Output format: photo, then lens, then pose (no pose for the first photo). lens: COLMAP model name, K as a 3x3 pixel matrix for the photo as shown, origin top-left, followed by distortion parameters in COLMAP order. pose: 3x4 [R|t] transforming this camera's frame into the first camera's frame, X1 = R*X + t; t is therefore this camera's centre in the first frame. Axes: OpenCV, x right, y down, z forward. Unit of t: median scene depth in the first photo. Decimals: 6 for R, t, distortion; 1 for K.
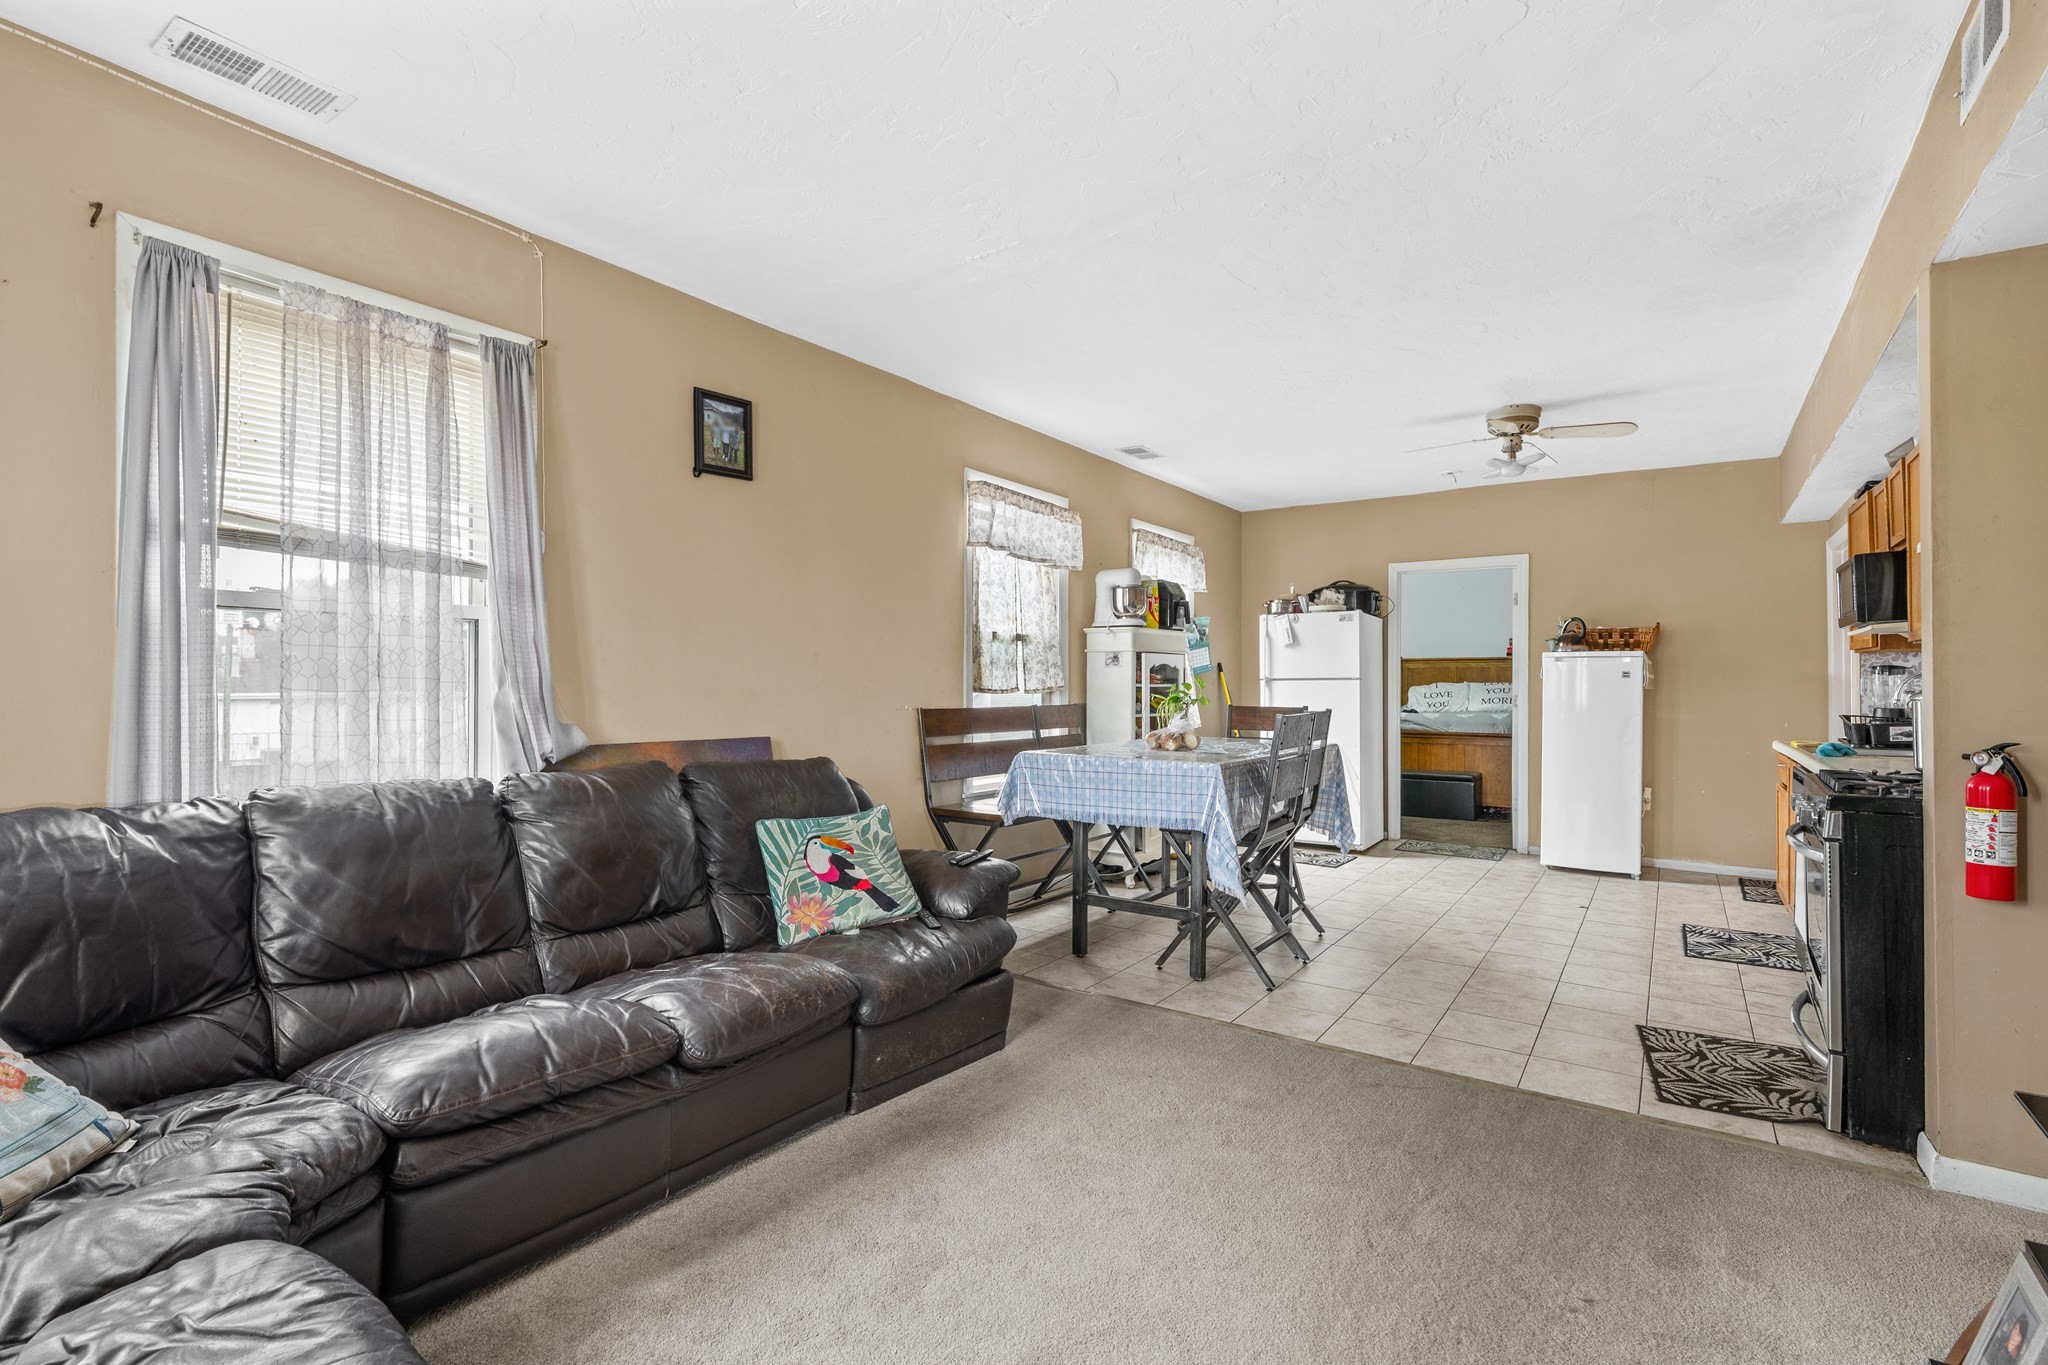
lens RADIAL K [[920.8, 0, 1028.6], [0, 920.8, 682.9], [0, 0, 1]] dist [-0.003910, 0.001686]
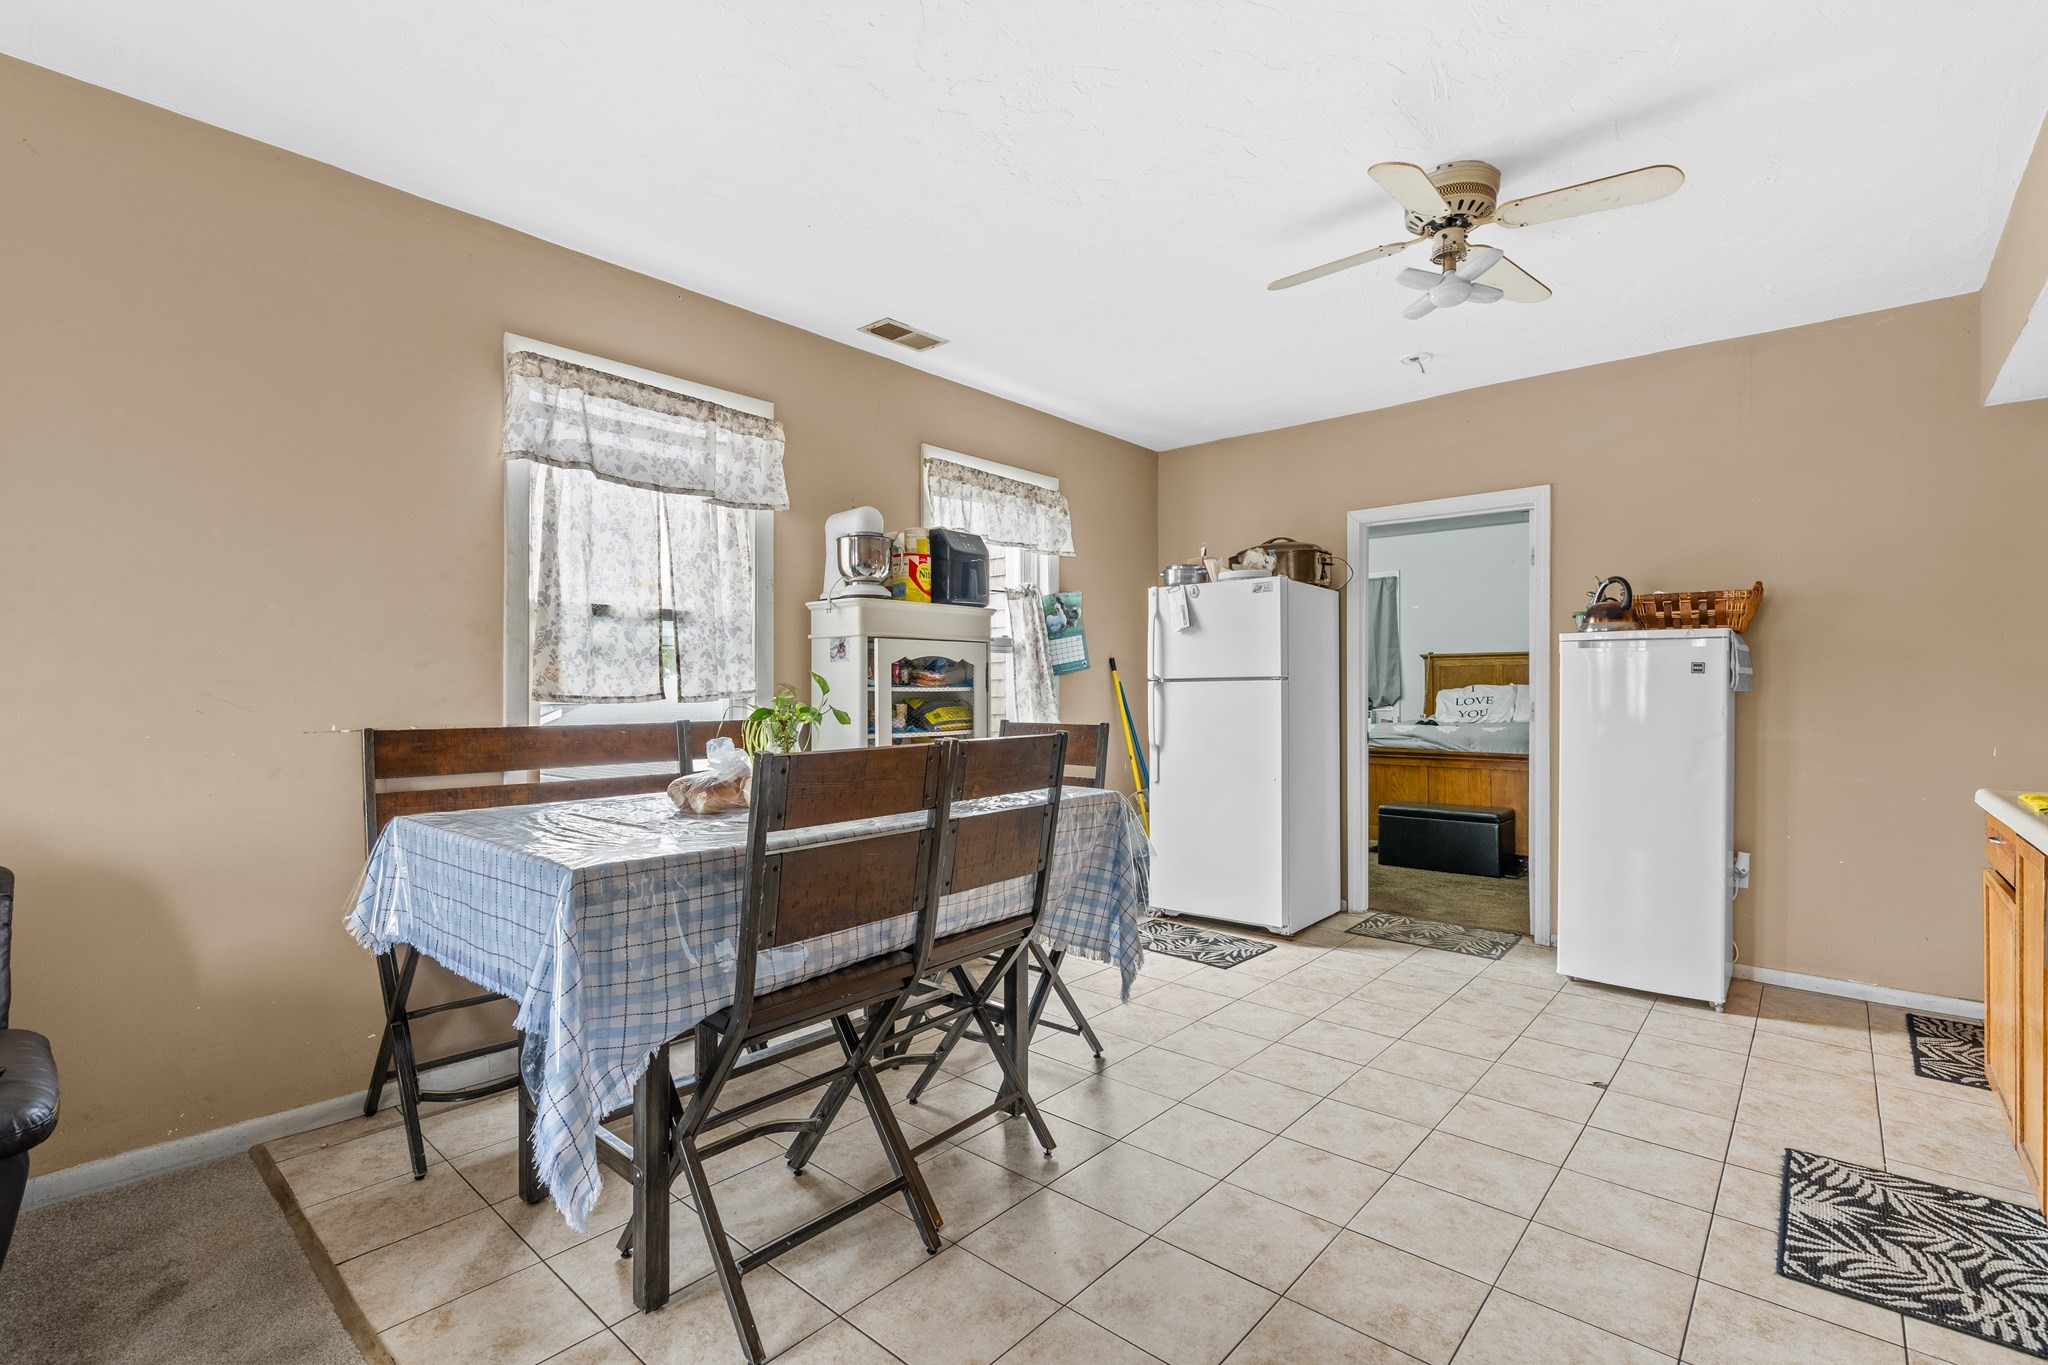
lens RADIAL K [[920.8, 0, 1019.6], [0, 920.8, 691.7], [0, 0, 1]] dist [-0.003910, 0.001686]
pose [[0.993893, -0.004133, -0.110275, 0.275344], [0.004486, 0.999986, 0.002949, 0.002800], [0.110261, -0.003426, 0.993897, 0.355176]]
